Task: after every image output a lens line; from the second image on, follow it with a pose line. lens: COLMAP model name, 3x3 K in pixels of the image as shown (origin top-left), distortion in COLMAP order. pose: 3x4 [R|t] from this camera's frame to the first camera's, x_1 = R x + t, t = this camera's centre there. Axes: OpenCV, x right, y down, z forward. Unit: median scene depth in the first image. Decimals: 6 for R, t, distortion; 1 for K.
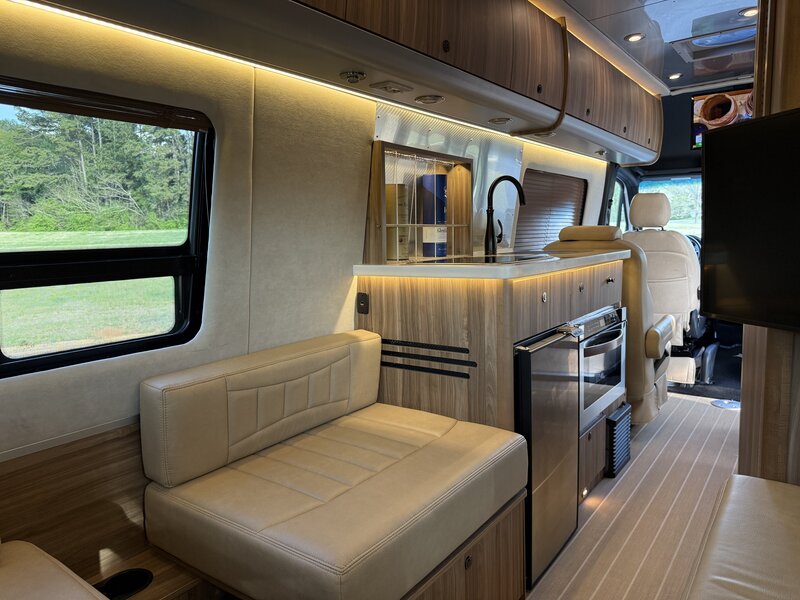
lens RADIAL K [[564.2, 0, 400.0], [0, 564.2, 300.0], [0, 0, 1]] dist [0.023732, -0.038023]
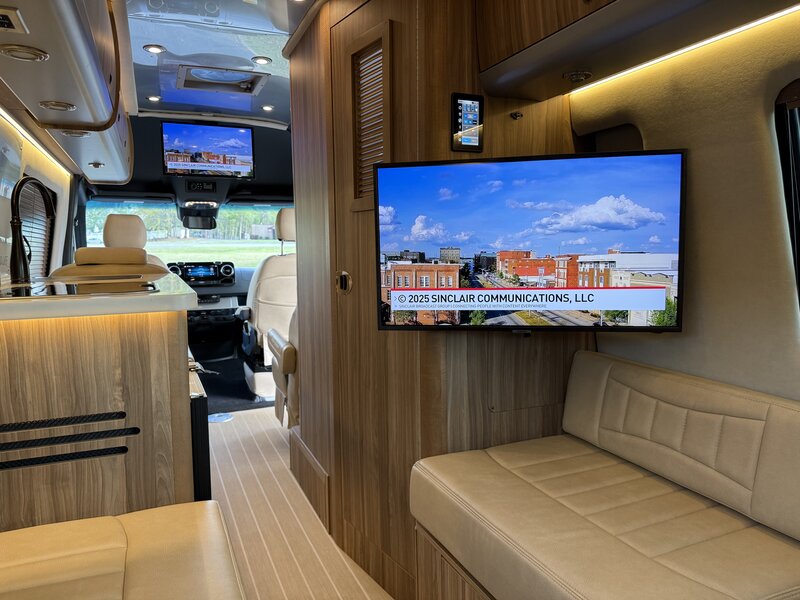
lens RADIAL K [[564.2, 0, 400.0], [0, 564.2, 300.0], [0, 0, 1]] dist [0.023732, -0.038023]
pose [[0.495399, -0.056128, 0.866850, -0.309709], [0.097742, 0.995175, 0.008578, -0.025913], [-0.863149, 0.080478, 0.498495, 0.310878]]
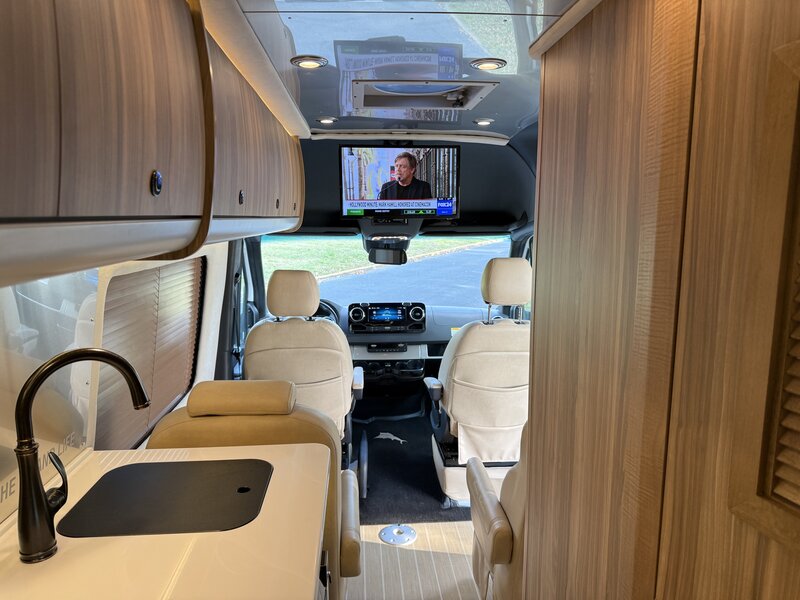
lens RADIAL K [[554.1, 0, 398.9], [0, 554.1, 311.3], [0, 0, 1]] dist [0.201264, -0.000438]
pose [[0.753375, -0.078347, 0.652907, 0.141266], [0.056406, 0.996917, 0.054541, -0.346634], [-0.655168, -0.004261, 0.755472, 0.746133]]
